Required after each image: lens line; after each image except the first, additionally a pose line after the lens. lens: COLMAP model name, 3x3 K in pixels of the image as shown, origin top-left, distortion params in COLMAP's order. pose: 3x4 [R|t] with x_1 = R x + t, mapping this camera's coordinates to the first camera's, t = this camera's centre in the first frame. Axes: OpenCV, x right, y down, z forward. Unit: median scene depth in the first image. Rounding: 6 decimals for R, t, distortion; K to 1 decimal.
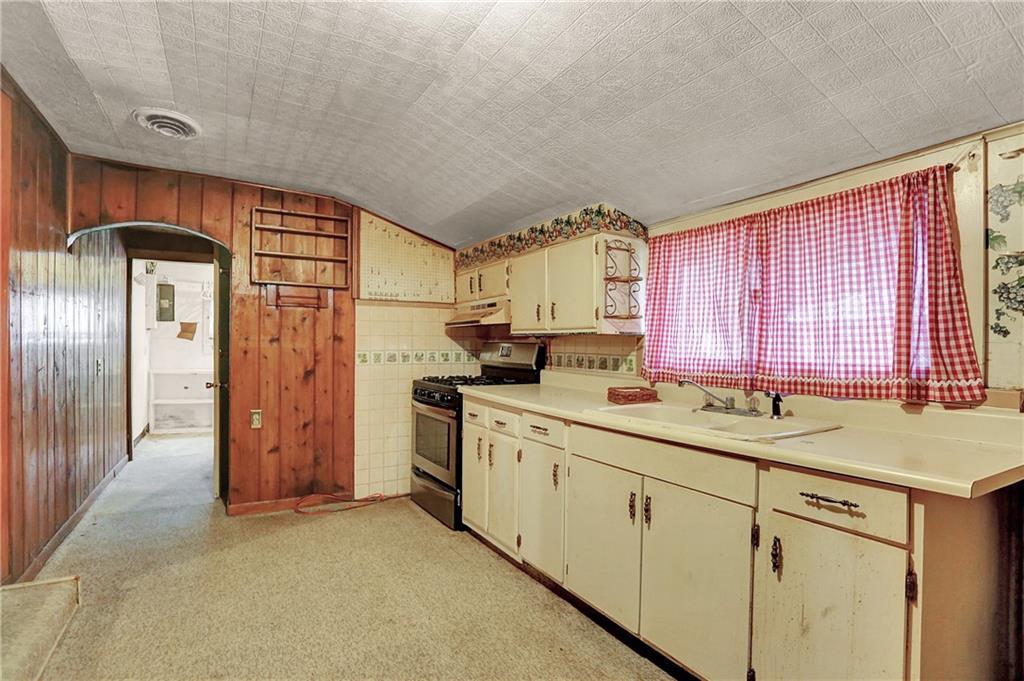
lens RADIAL K [[521.5, 0, 512.4], [0, 521.5, 343.6], [0, 0, 1]] dist [-0.077224, 0.040217]
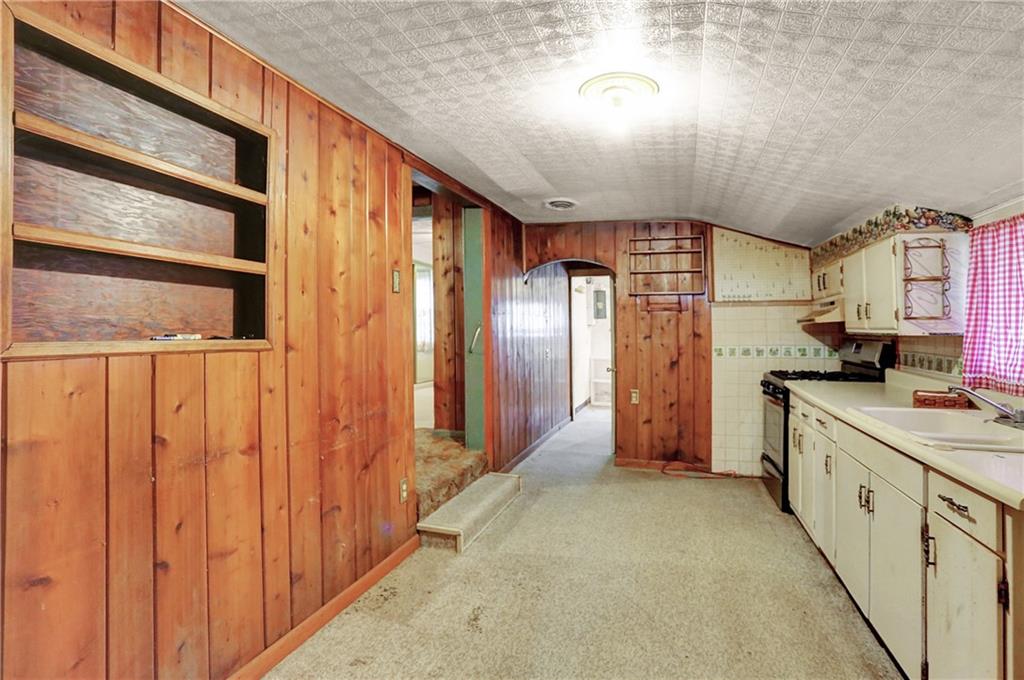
lens RADIAL K [[525.9, 0, 513.2], [0, 525.9, 331.2], [0, 0, 1]] dist [0.000943, 0.000809]
pose [[0.681682, -0.009108, -0.731592, 0.287507], [0.011440, 0.999933, -0.001789, -0.024115], [0.731559, -0.007150, 0.681741, -0.162422]]
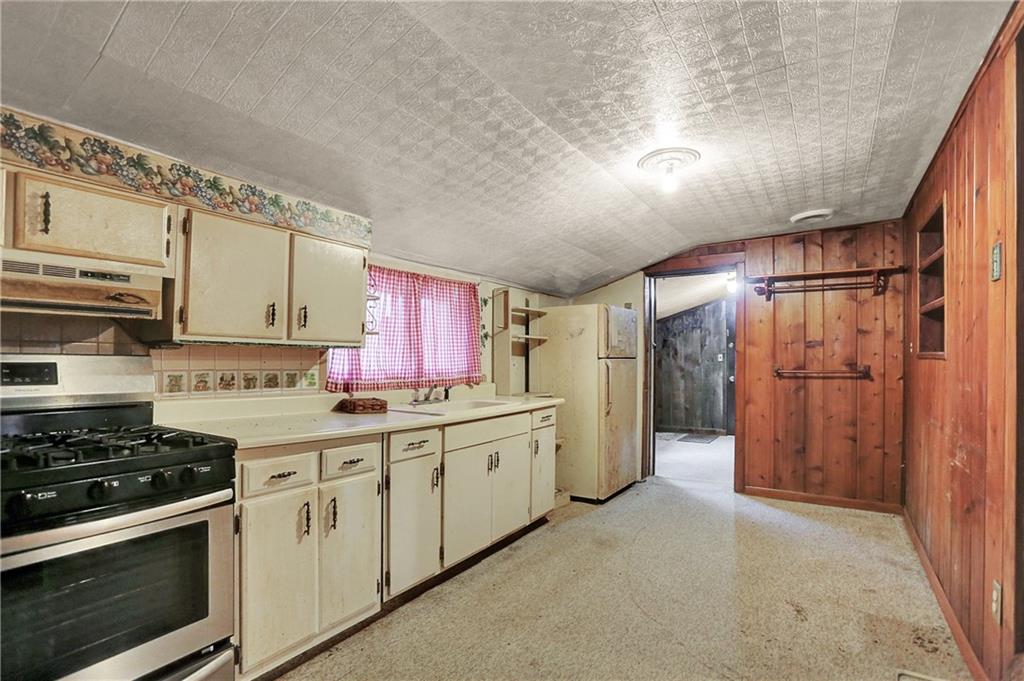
lens RADIAL K [[520.4, 0, 493.5], [0, 520.4, 352.9], [0, 0, 1]] dist [-0.070543, 0.018643]
pose [[-0.458440, -0.000914, 0.888725, -0.606311], [-0.014092, 0.999881, -0.006241, -0.005246], [-0.888614, -0.015385, -0.458399, 0.889418]]
